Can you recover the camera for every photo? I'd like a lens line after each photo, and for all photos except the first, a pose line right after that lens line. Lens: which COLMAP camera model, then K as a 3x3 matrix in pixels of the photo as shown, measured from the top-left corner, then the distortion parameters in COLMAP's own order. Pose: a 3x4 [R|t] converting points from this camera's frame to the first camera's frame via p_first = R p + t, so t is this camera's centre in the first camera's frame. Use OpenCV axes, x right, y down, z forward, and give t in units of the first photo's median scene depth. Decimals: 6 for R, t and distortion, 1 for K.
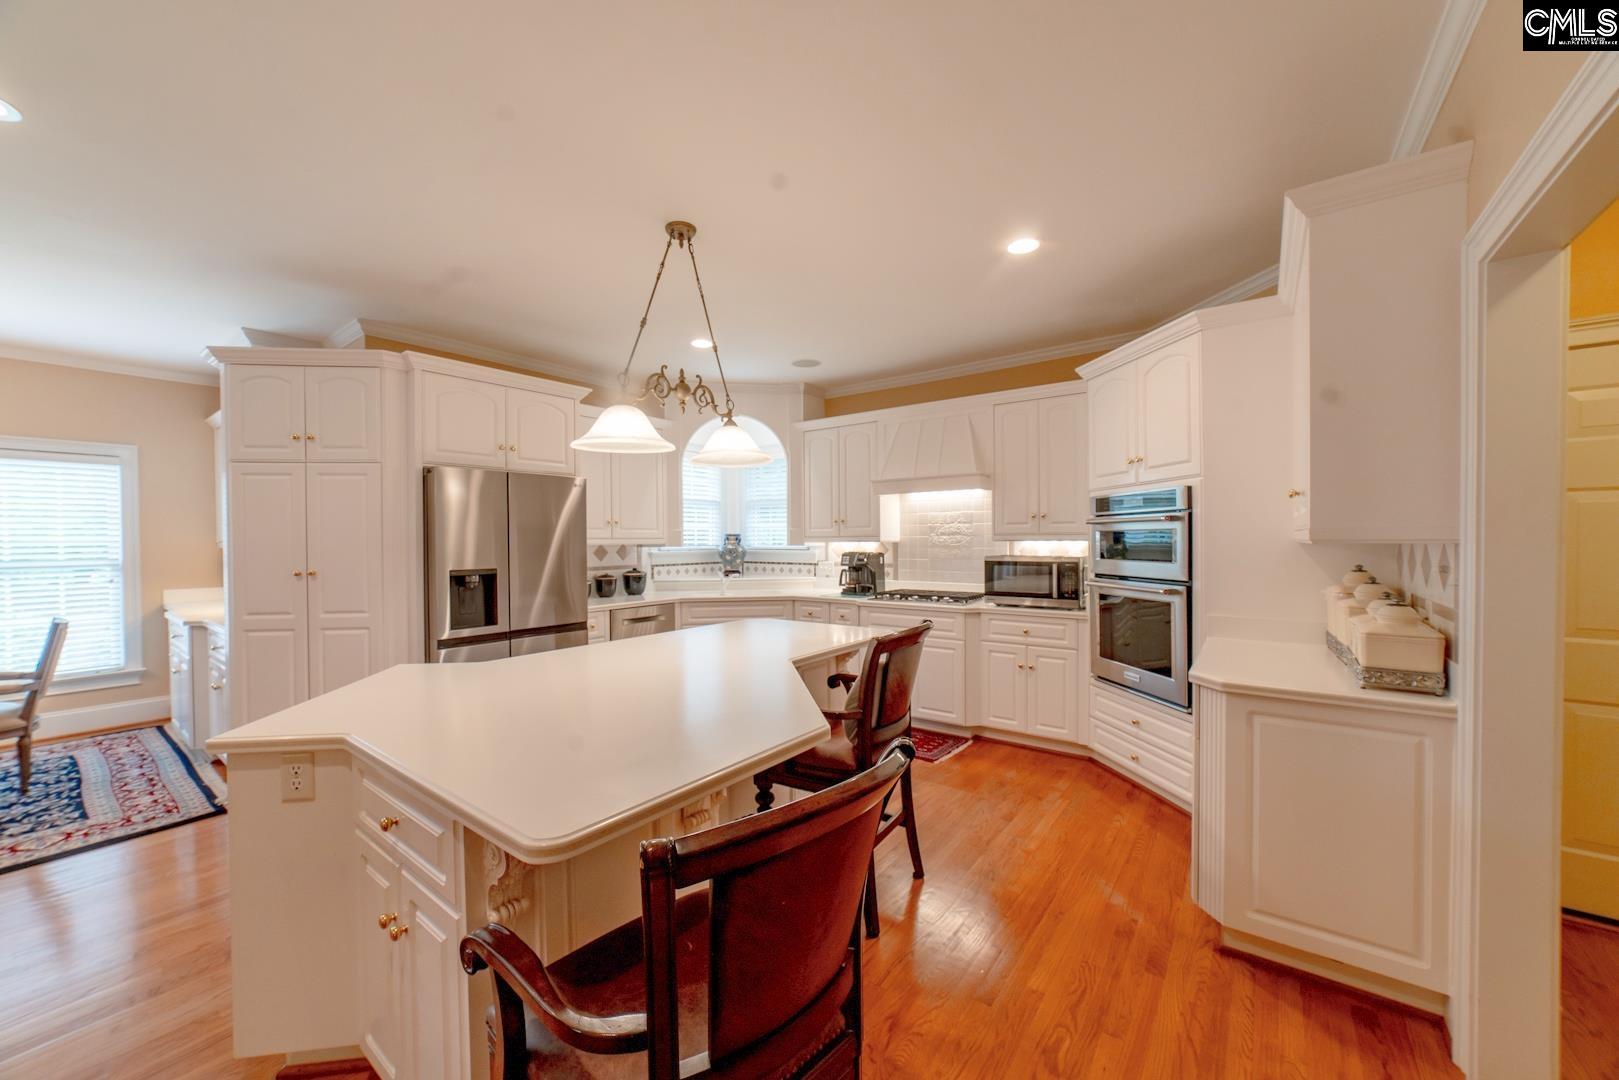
lens RADIAL K [[608.7, 0, 801.8], [0, 608.7, 545.5], [0, 0, 1]] dist [-0.020382, 0.006369]
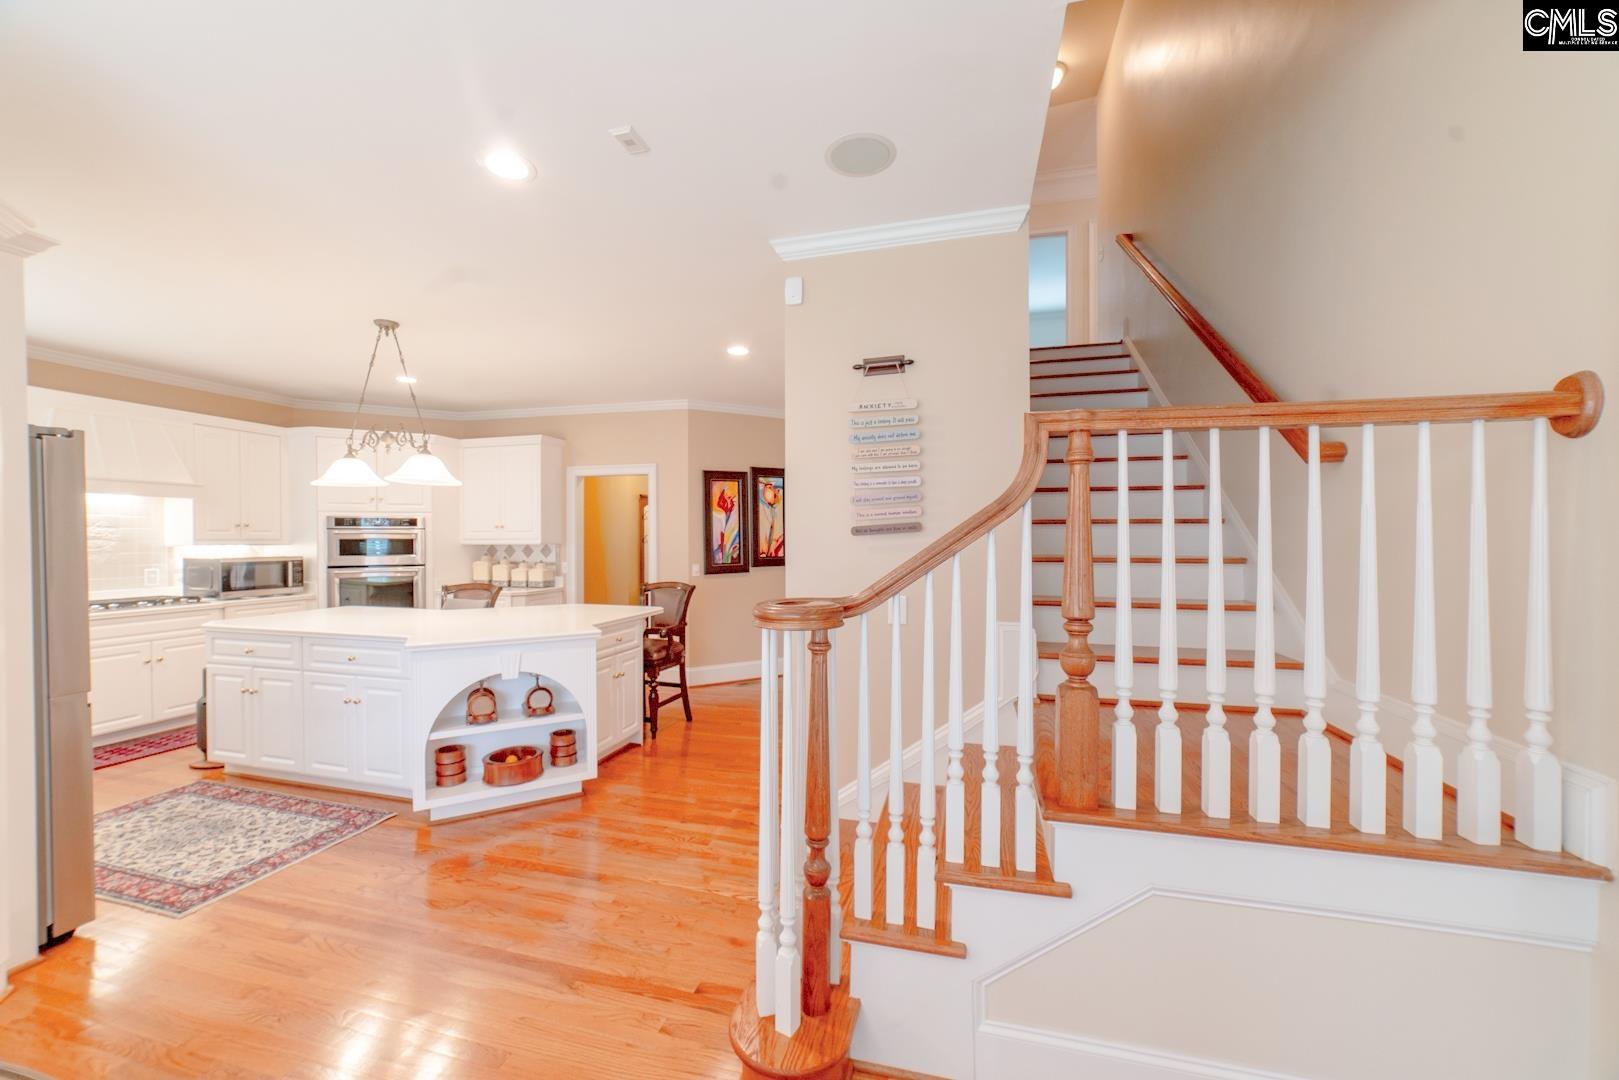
lens RADIAL K [[608.7, 0, 802.3], [0, 608.7, 541.5], [0, 0, 1]] dist [-0.020382, 0.006369]
pose [[-0.372670, 0.005075, 0.927950, -1.074641], [0.015993, 0.999872, 0.000954, 0.001642], [-0.927826, 0.015197, -0.372703, 0.359164]]
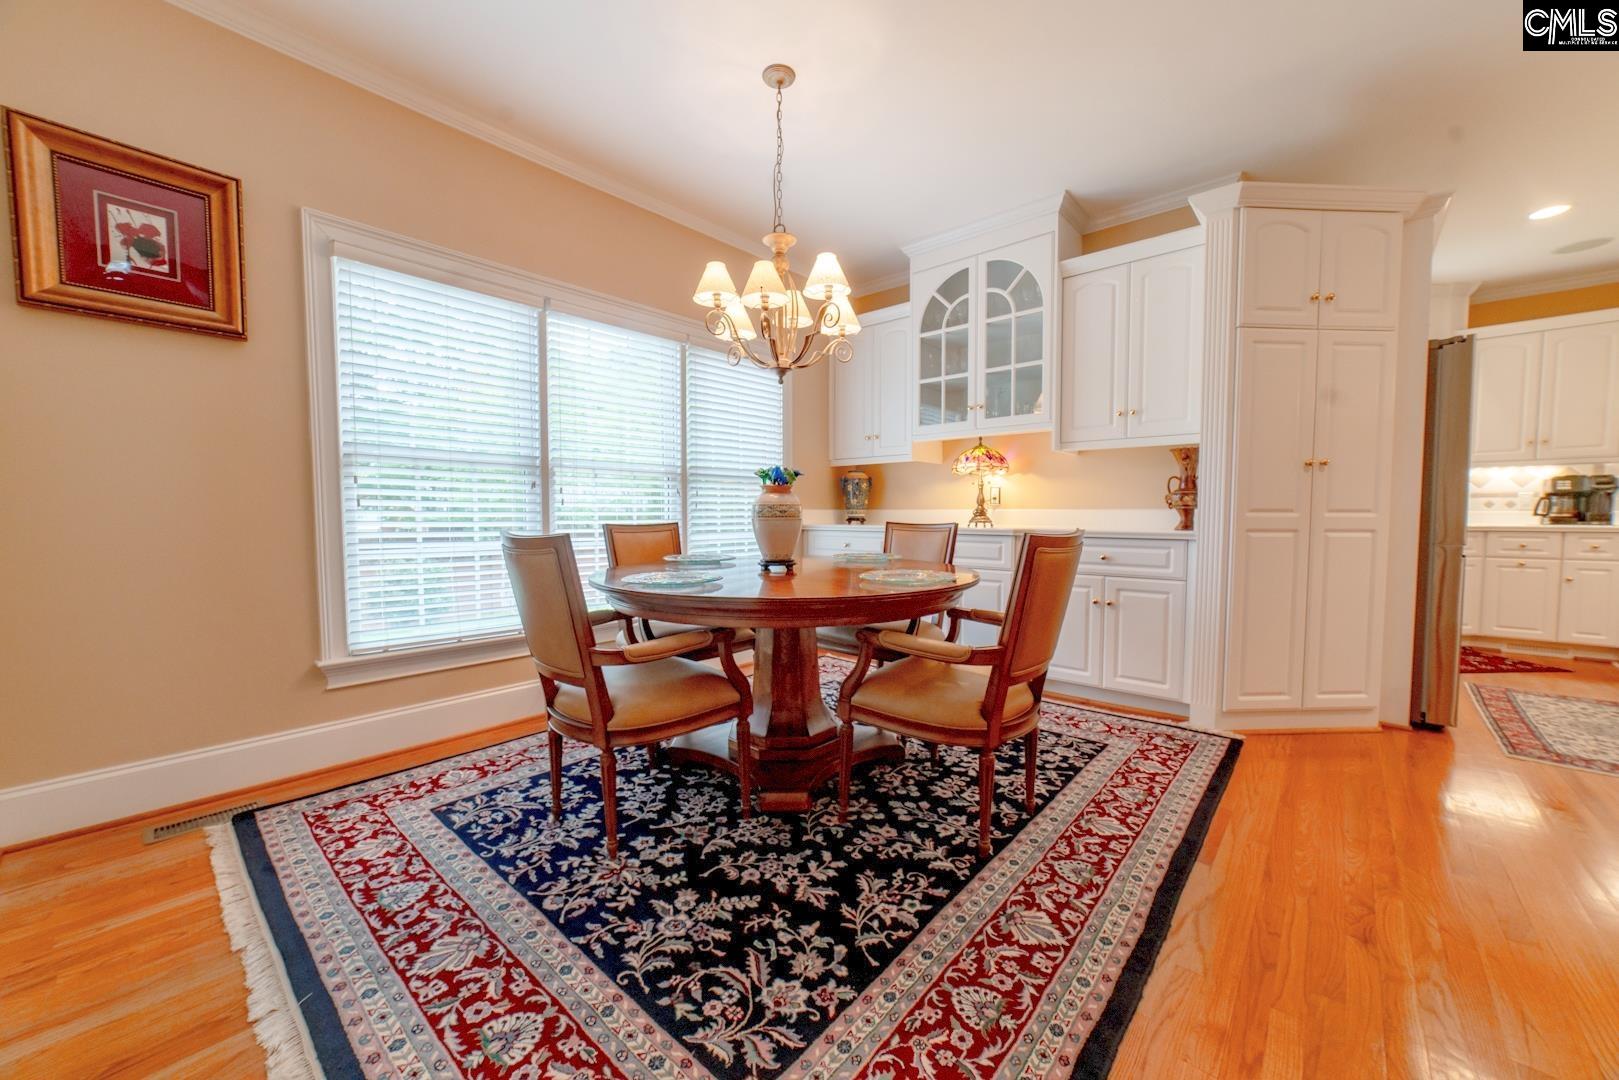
lens RADIAL K [[608.7, 0, 807.2], [0, 608.7, 545.3], [0, 0, 1]] dist [-0.020382, 0.006369]
pose [[0.997034, 0.013476, -0.075775, -1.020230], [-0.010307, 0.999062, 0.042058, 0.092316], [0.076270, -0.041152, 0.996238, 0.076285]]
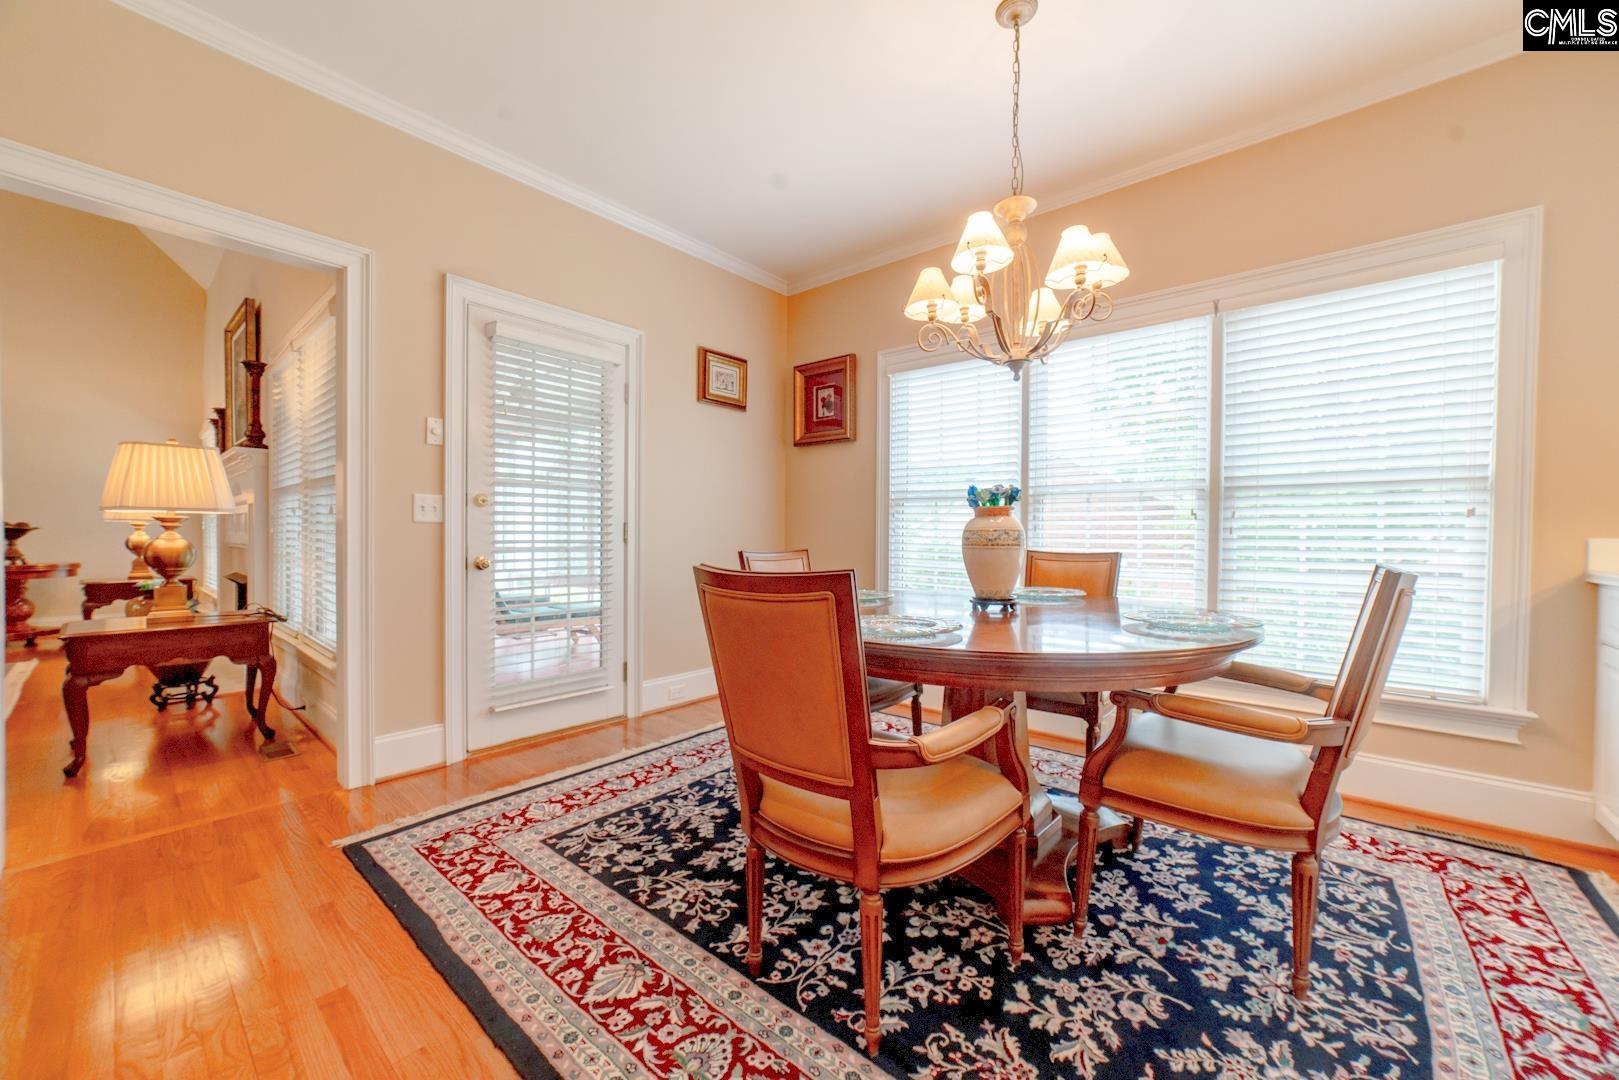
lens RADIAL K [[608.7, 0, 803.4], [0, 608.7, 546.5], [0, 0, 1]] dist [-0.020382, 0.006369]
pose [[-0.056108, 0.024693, -0.998119, -0.640644], [-0.020317, 0.999459, 0.025868, 0.082873], [0.998218, 0.021730, -0.055576, 0.494268]]
